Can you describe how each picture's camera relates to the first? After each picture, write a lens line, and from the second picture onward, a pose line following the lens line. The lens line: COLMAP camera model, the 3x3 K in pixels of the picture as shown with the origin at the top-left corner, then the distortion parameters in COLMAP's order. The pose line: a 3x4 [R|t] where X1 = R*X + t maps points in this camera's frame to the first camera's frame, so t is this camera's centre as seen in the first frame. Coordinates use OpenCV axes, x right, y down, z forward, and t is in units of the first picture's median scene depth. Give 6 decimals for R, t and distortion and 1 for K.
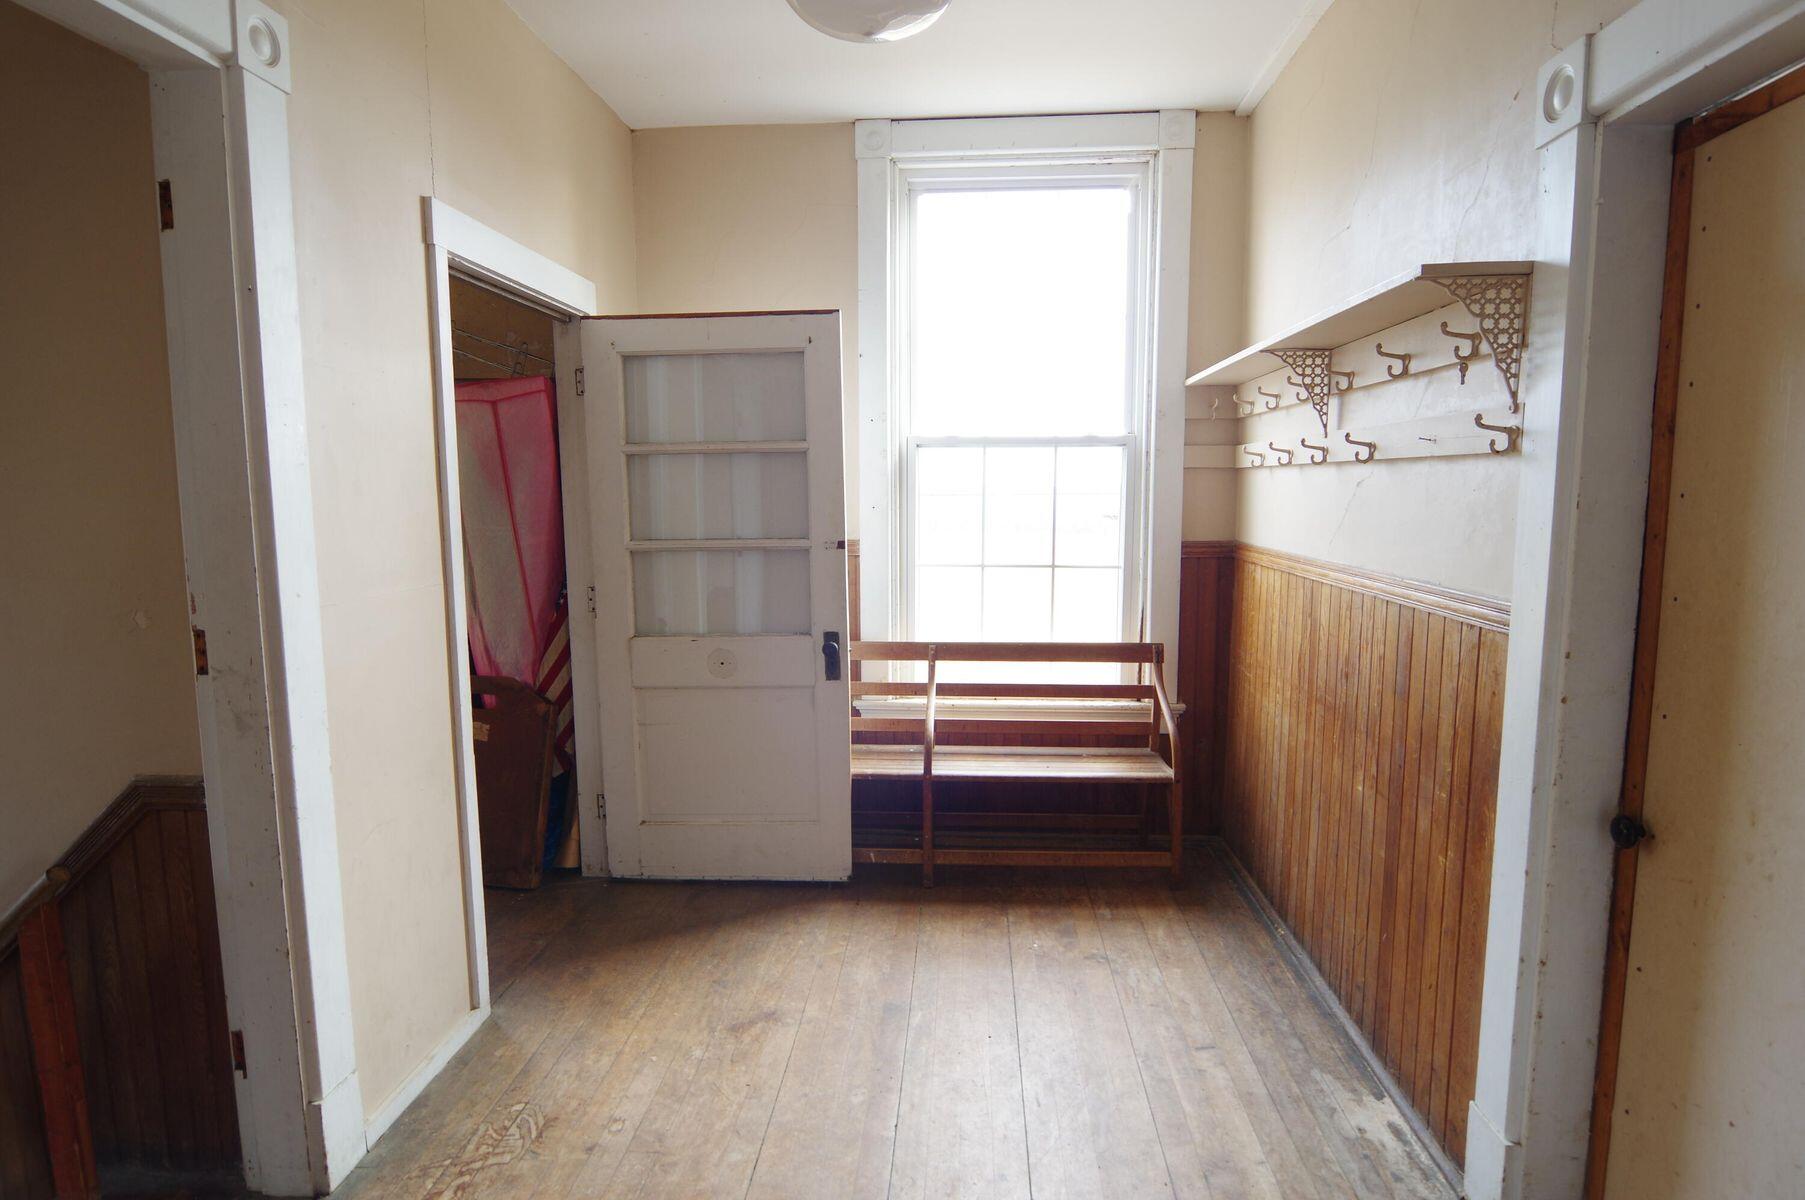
lens RADIAL K [[973.3, 0, 907.0], [0, 973.3, 607.0], [0, 0, 1]] dist [0.009821, 0.002226]
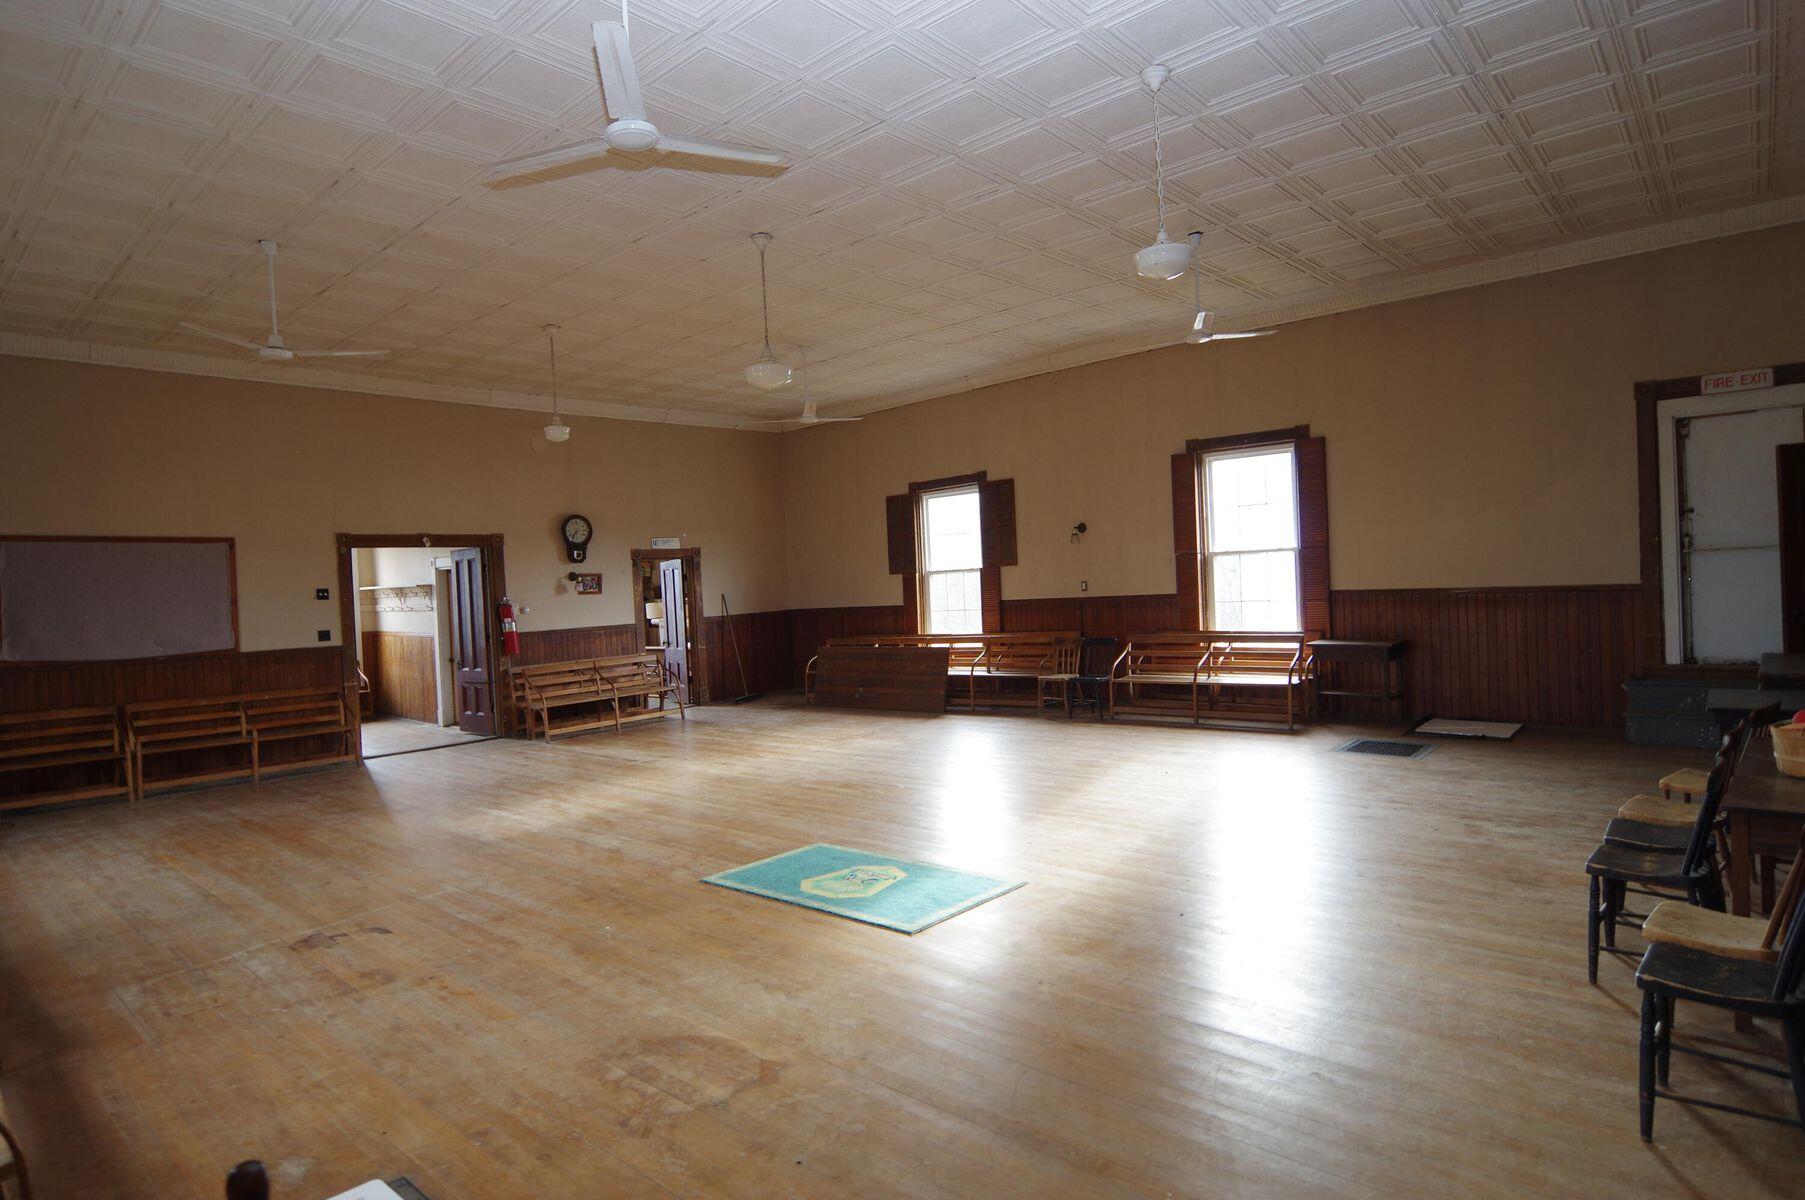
lens RADIAL K [[973.3, 0, 900.2], [0, 973.3, 603.4], [0, 0, 1]] dist [0.009821, 0.002226]
pose [[0.621853, -0.043044, 0.781950, -1.554234], [0.138191, 0.988851, -0.055464, 0.364377], [-0.770845, 0.142549, 0.620869, -3.348252]]
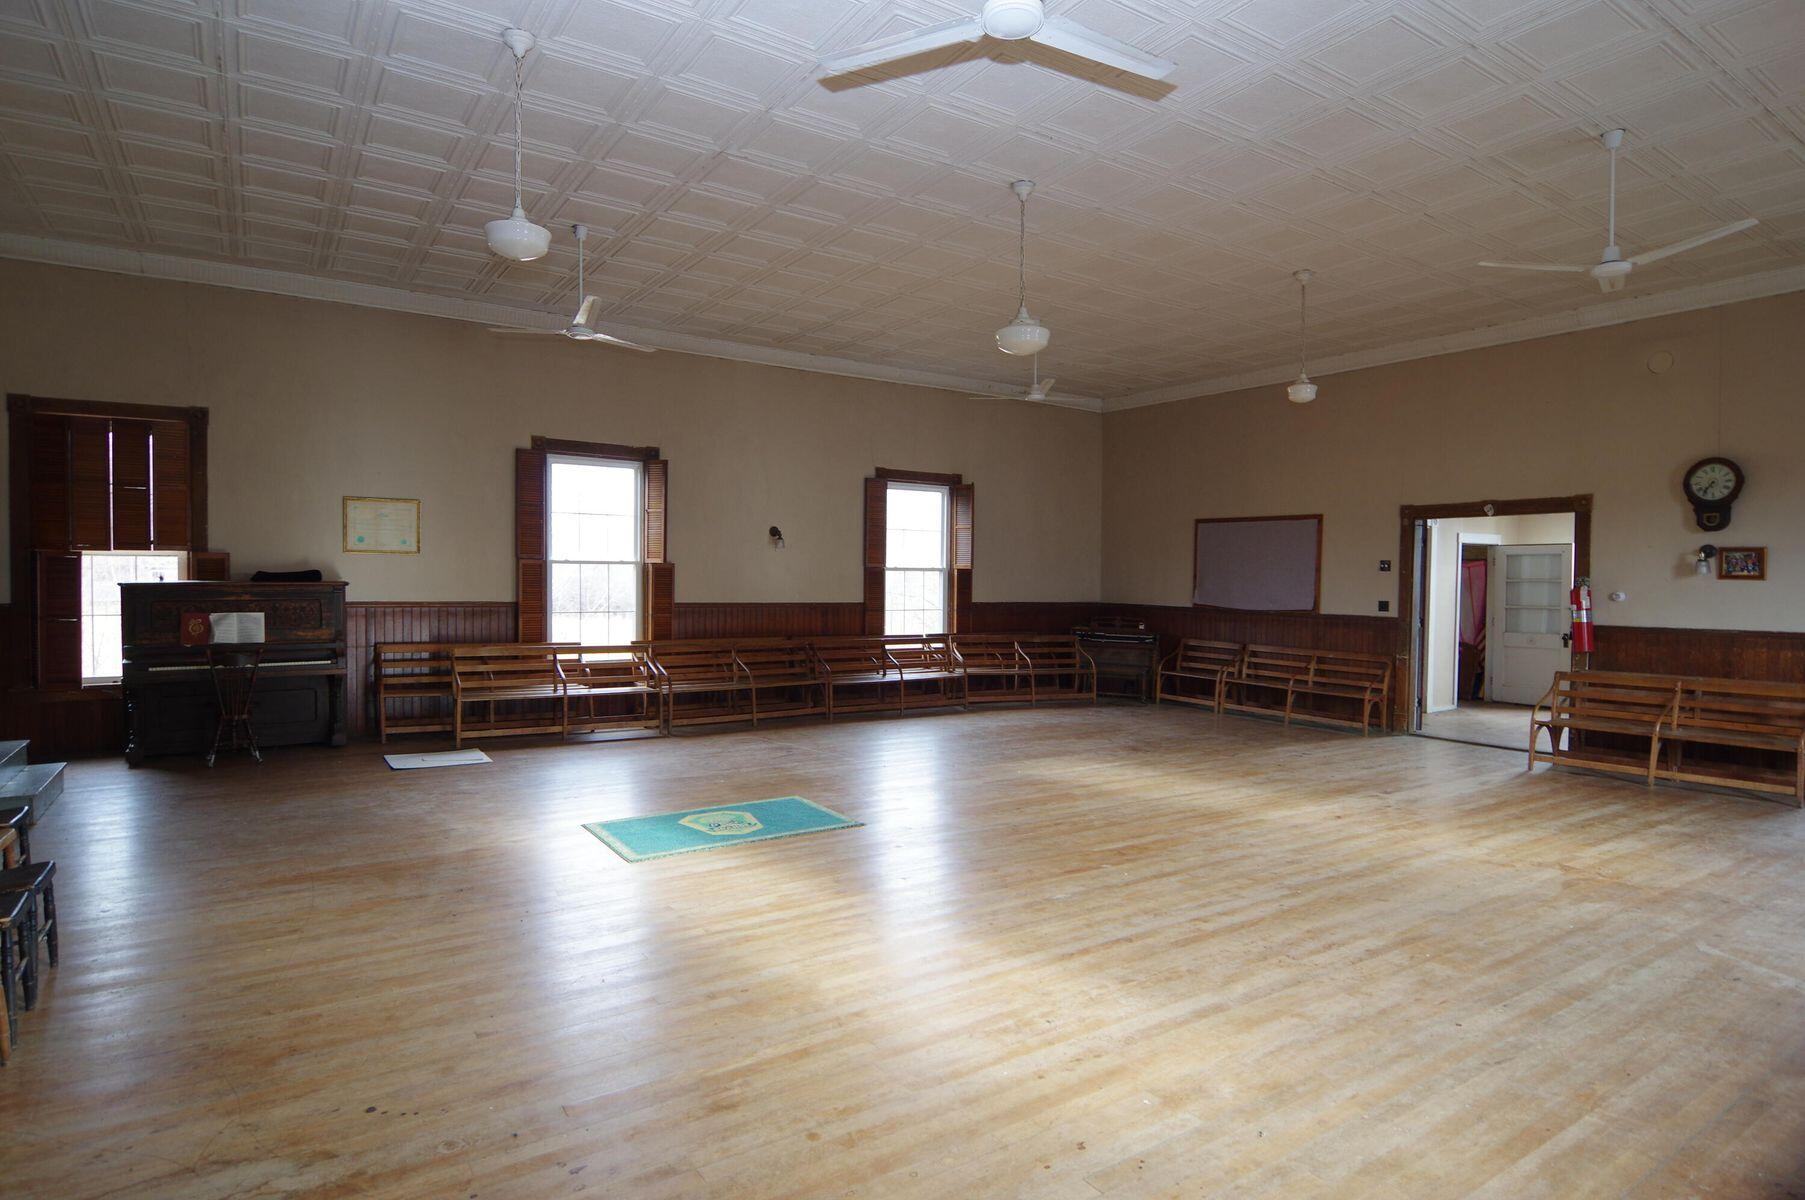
lens RADIAL K [[973.3, 0, 899.1], [0, 973.3, 602.5], [0, 0, 1]] dist [0.009821, 0.002226]
pose [[0.624096, 0.029542, -0.780789, 1.222585], [-0.102671, 0.993721, -0.044469, 0.334343], [0.774572, 0.107918, 0.623211, -3.219197]]
